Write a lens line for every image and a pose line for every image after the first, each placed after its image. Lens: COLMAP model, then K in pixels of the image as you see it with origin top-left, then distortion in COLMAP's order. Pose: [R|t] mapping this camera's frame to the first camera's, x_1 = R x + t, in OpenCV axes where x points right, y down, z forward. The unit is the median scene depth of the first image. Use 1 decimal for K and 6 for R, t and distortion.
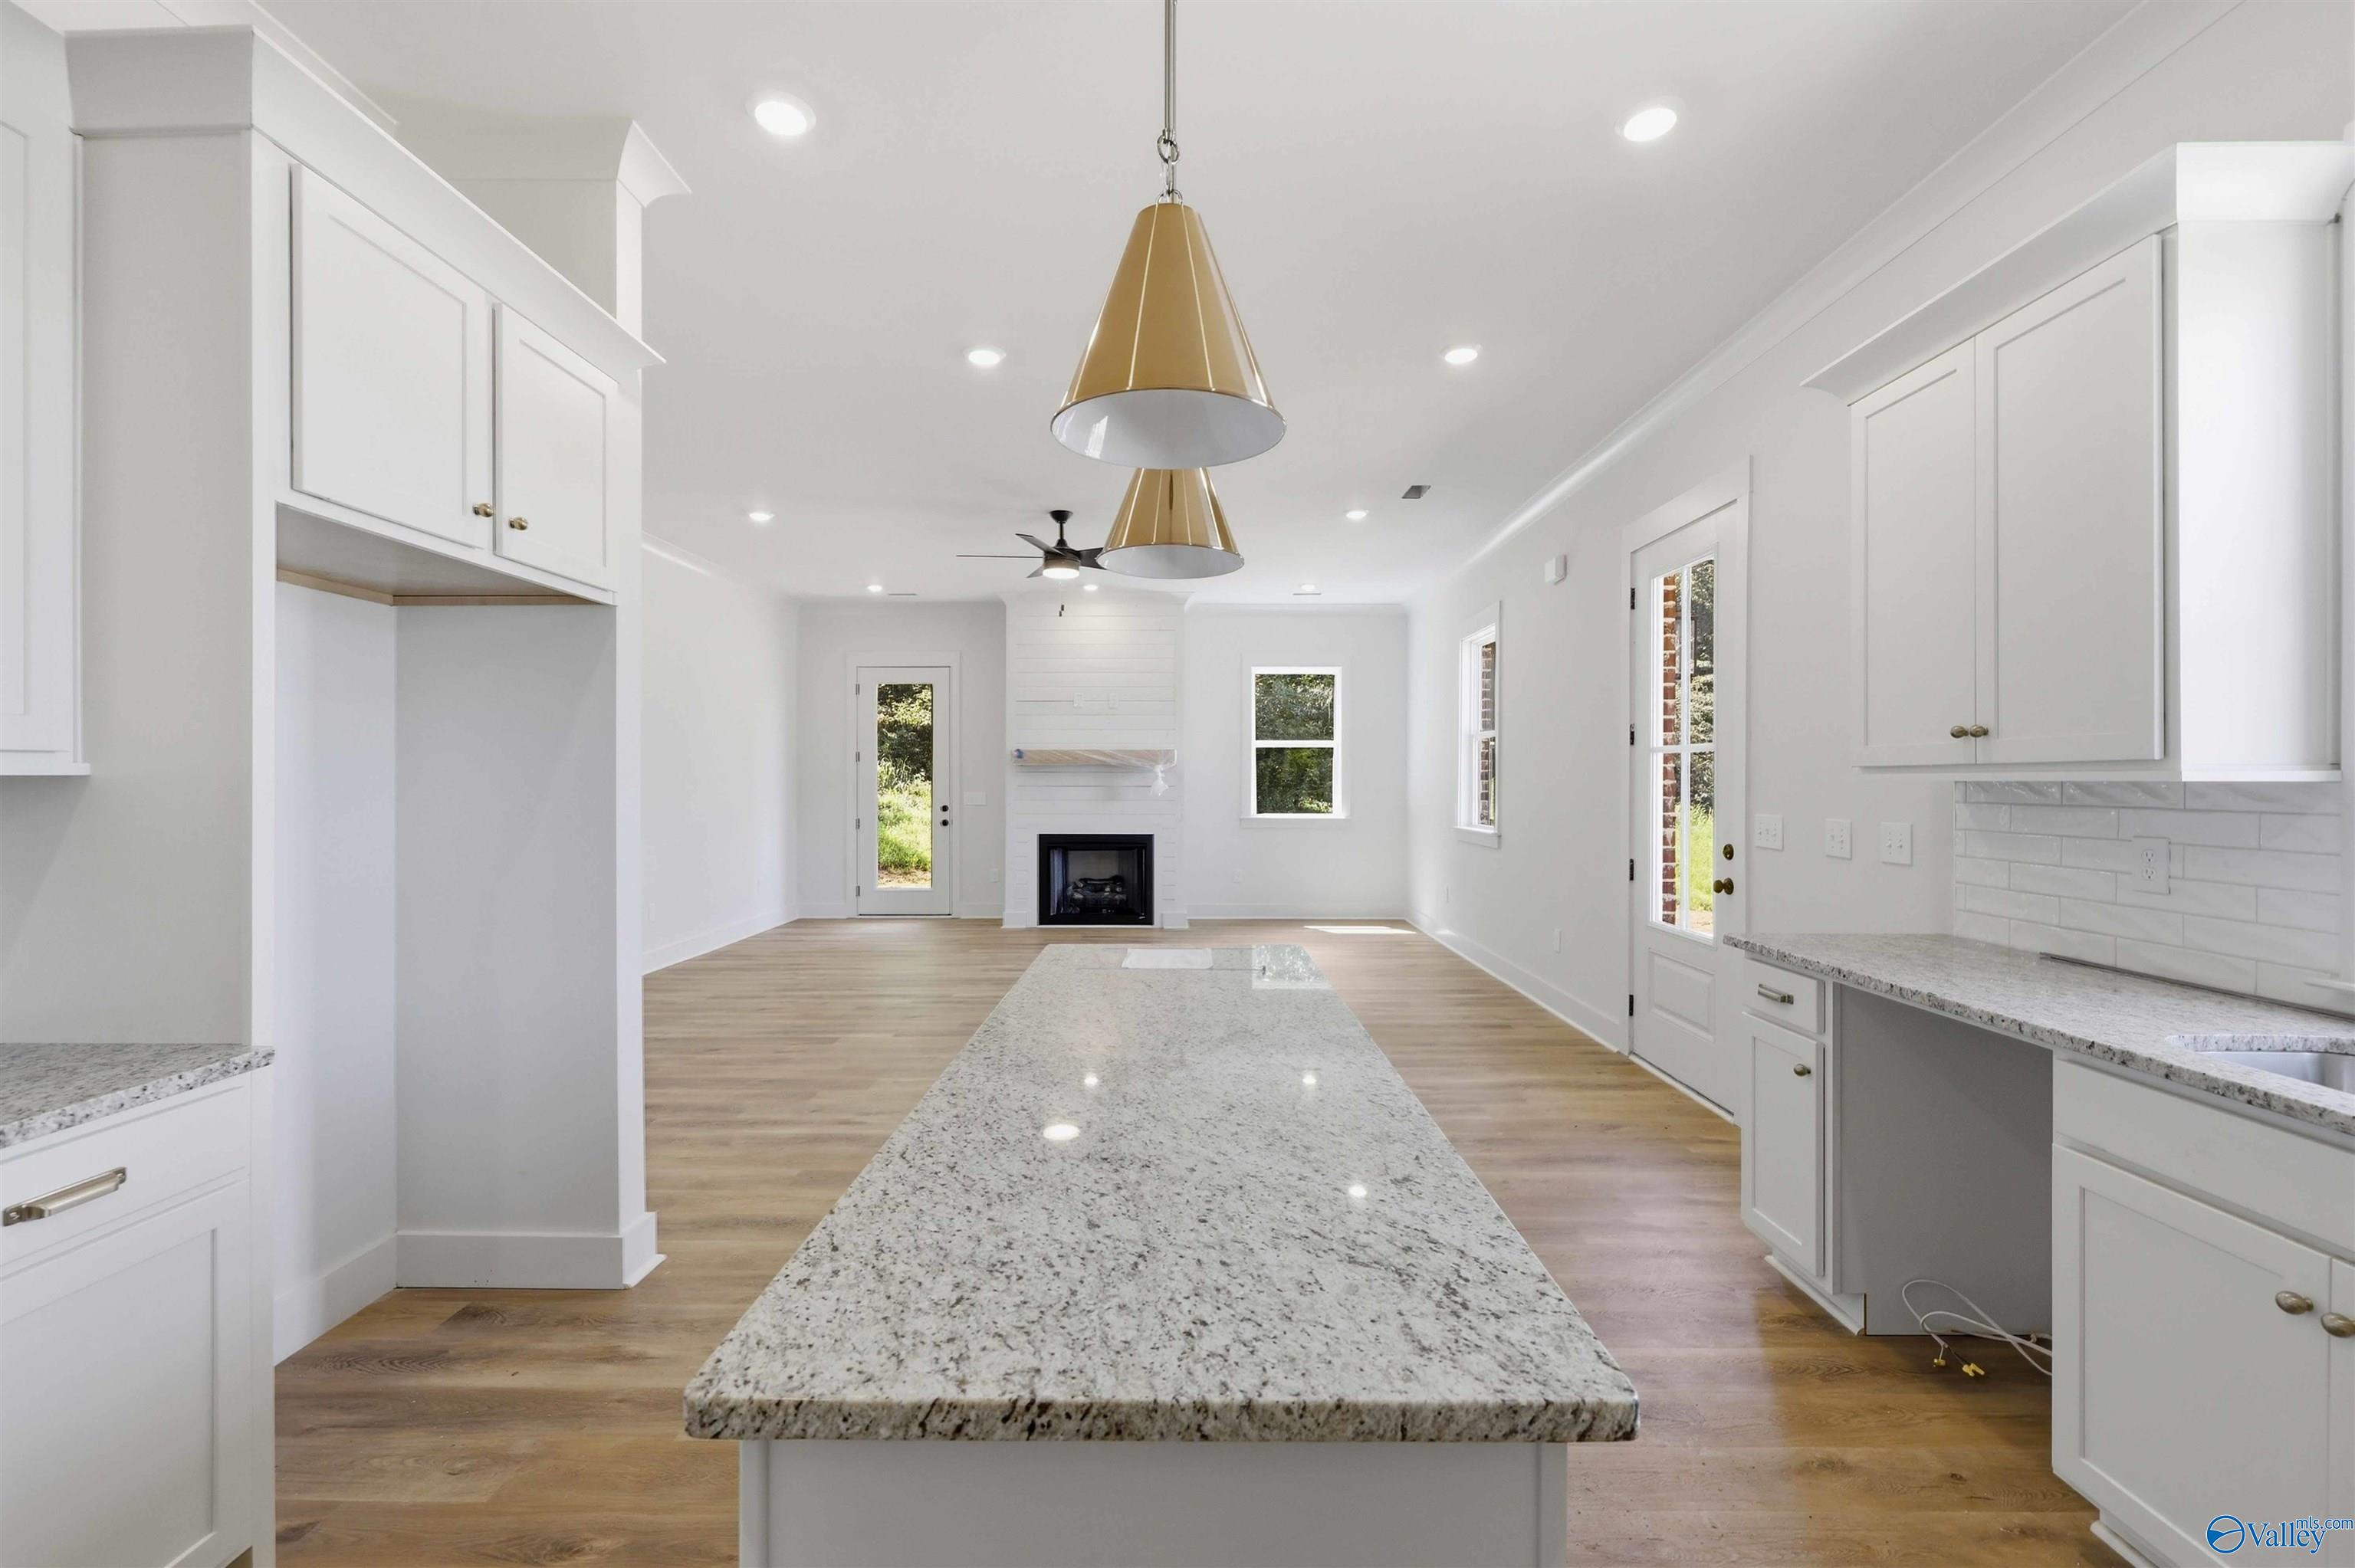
lens RADIAL K [[983.5, 0, 1189.9], [0, 983.5, 703.8], [0, 0, 1]] dist [-0.001668, 0.000051]
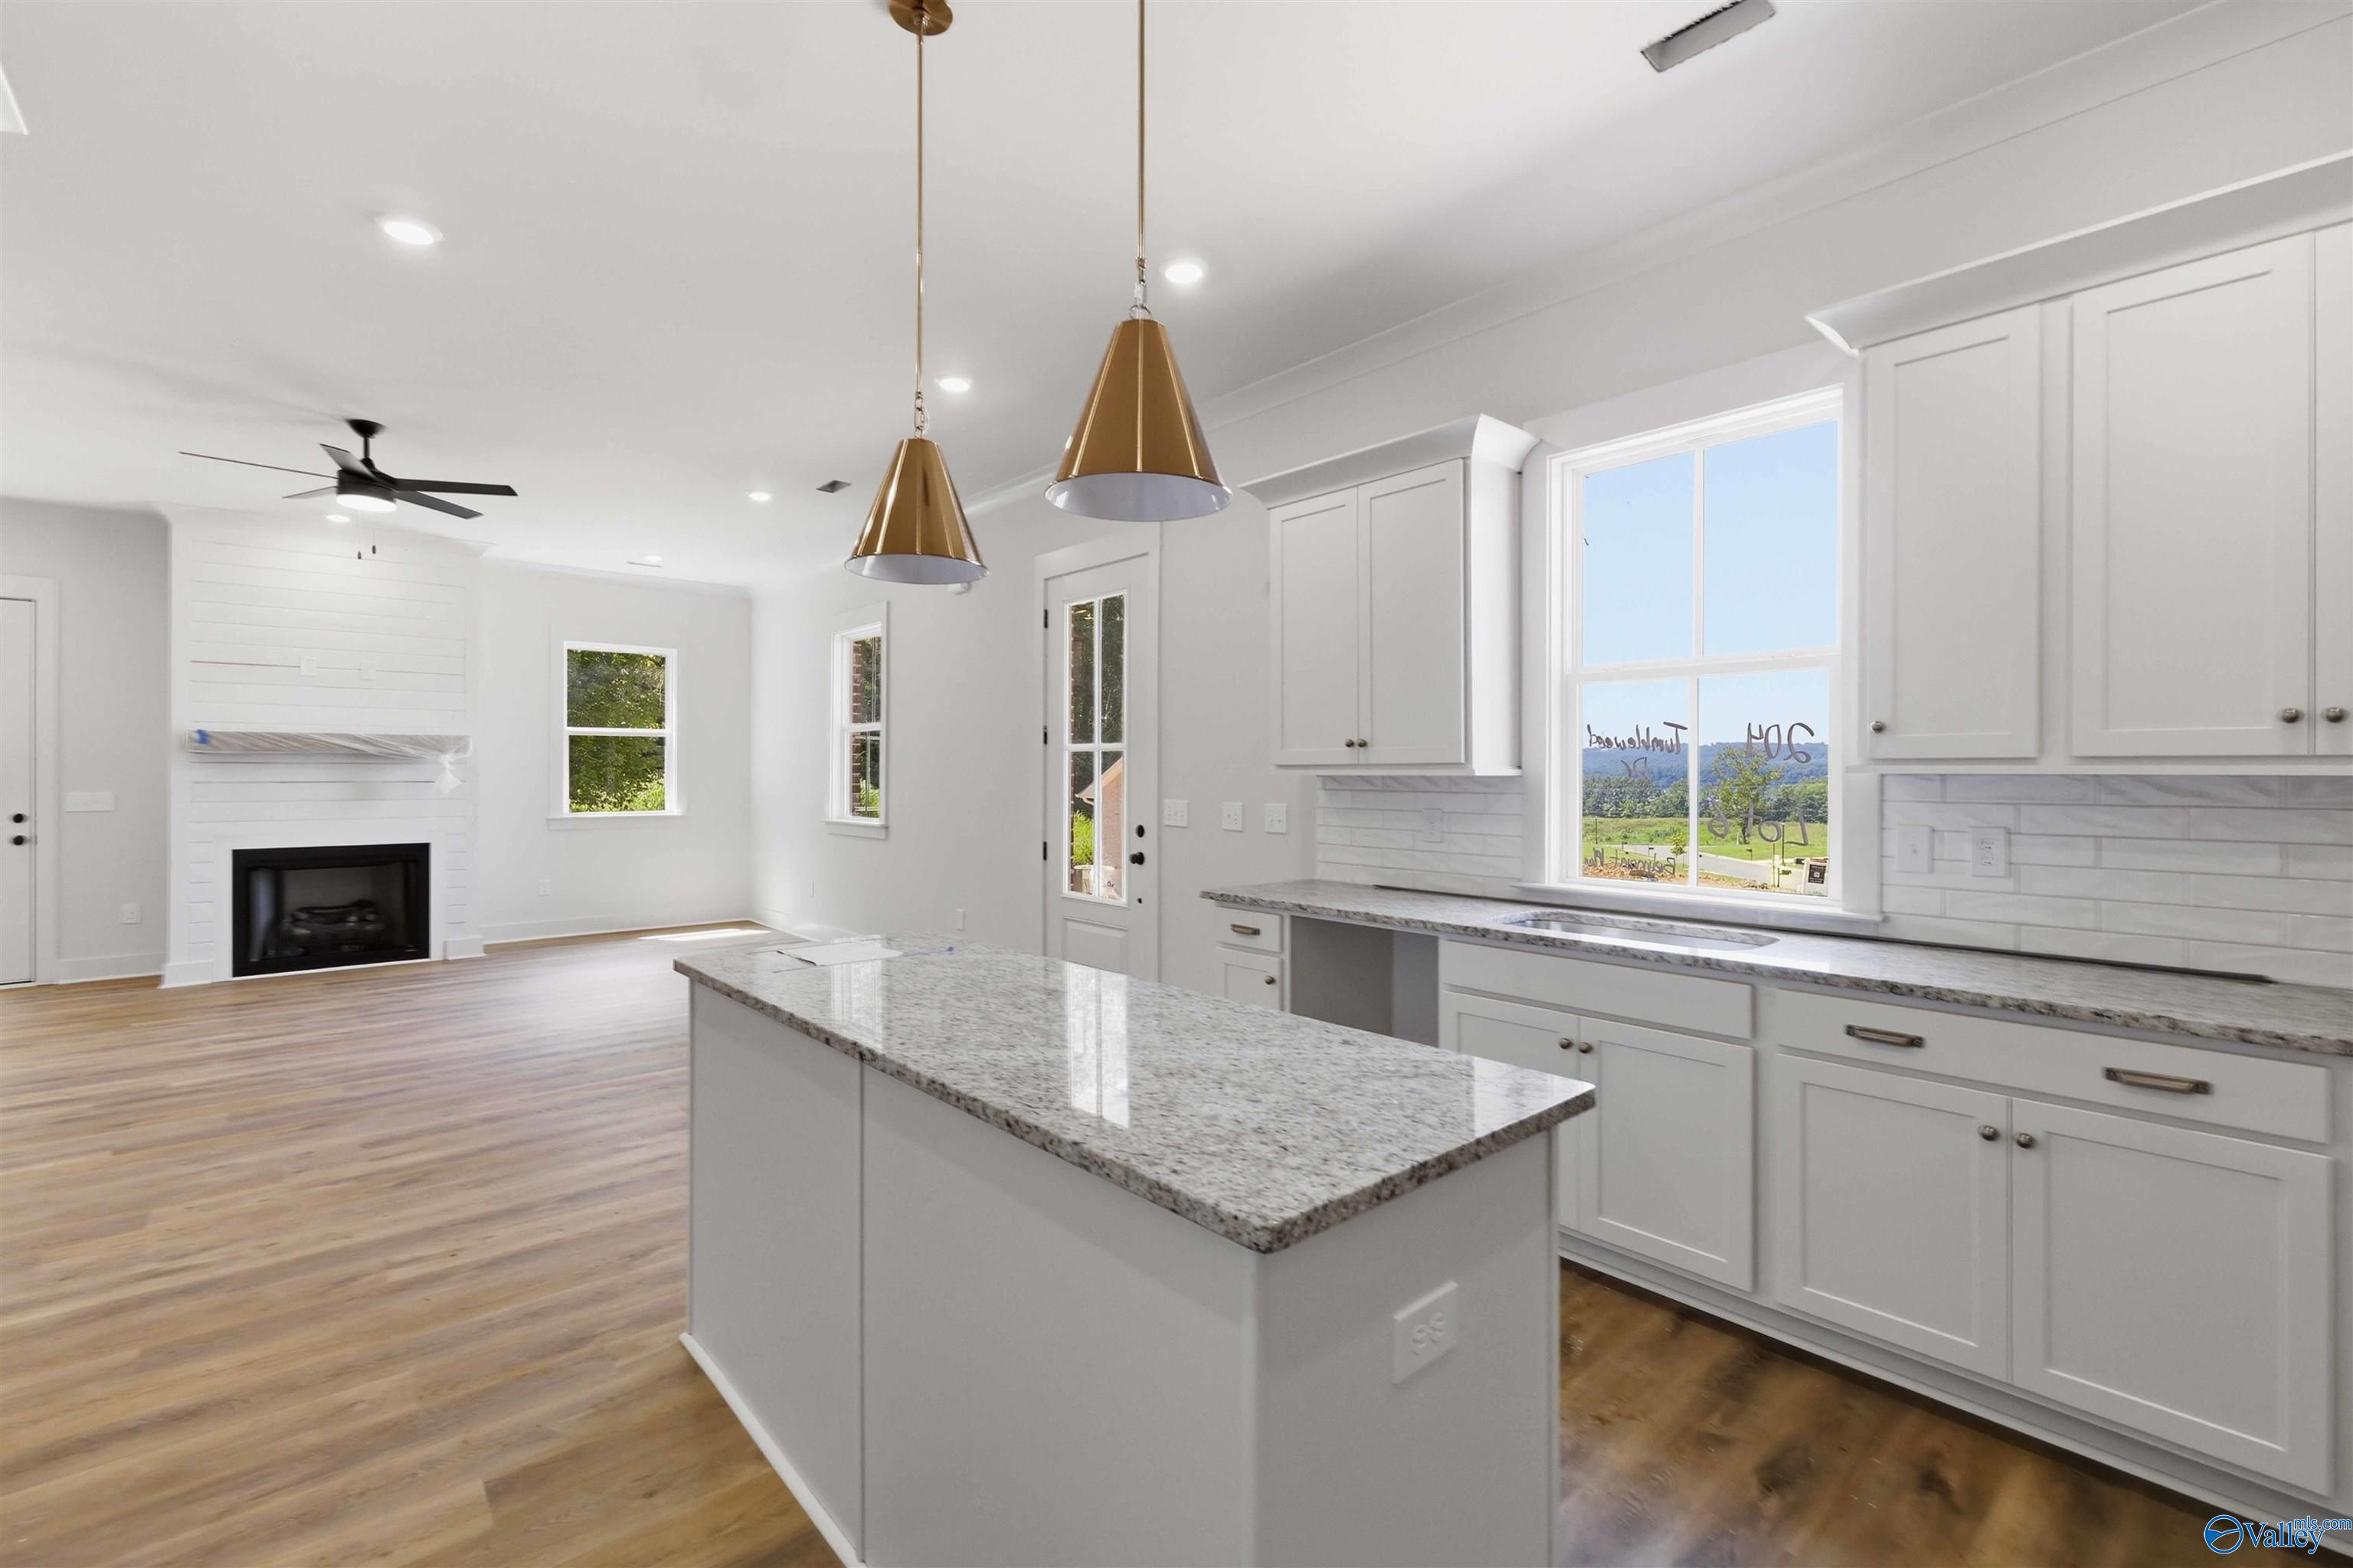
lens RADIAL K [[982.9, 0, 1188.8], [0, 982.9, 703.9], [0, 0, 1]] dist [-0.001668, 0.000051]
pose [[0.755829, 0.045635, 0.653176, -0.198460], [-0.049819, 0.998685, -0.012126, -0.000582], [-0.652870, -0.023376, 0.757109, 0.005771]]
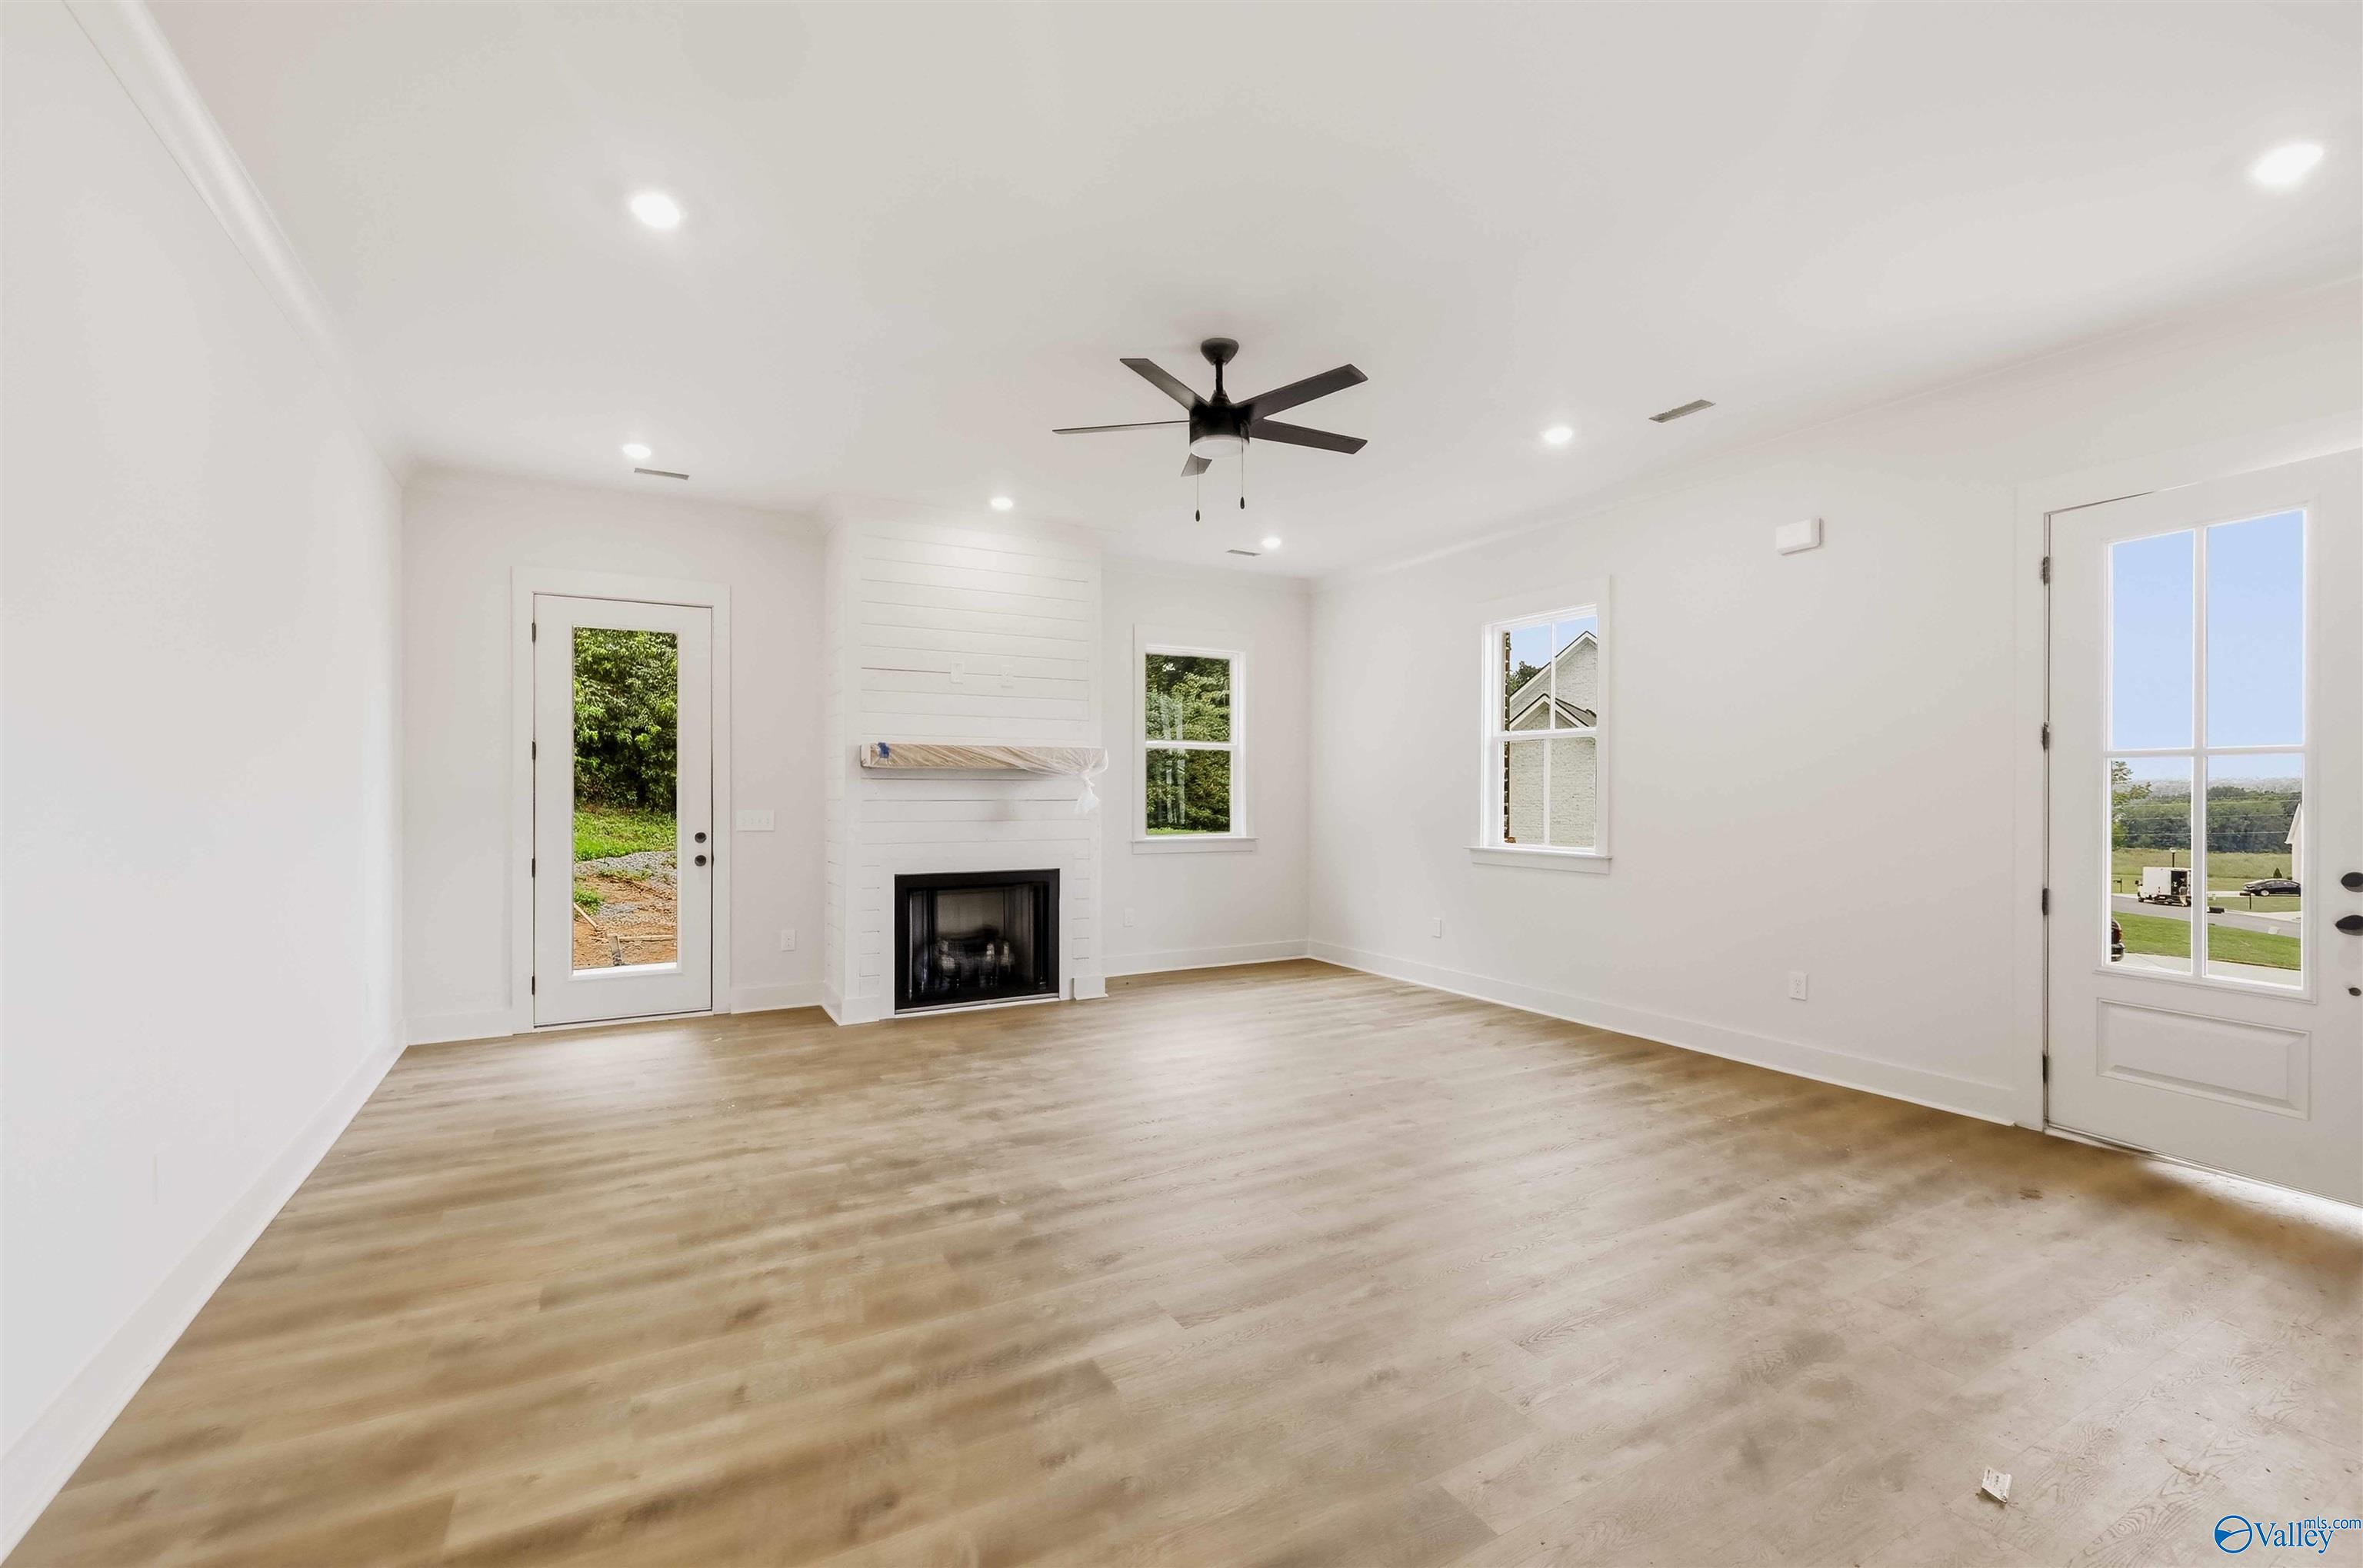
lens RADIAL K [[986.9, 0, 1193.9], [0, 986.9, 703.5], [0, 0, 1]] dist [-0.001668, 0.000051]
pose [[0.873415, 0.042698, 0.485102, -0.608459], [-0.037654, 0.999088, -0.020142, 0.050254], [-0.485520, -0.000674, 0.874226, 0.659151]]
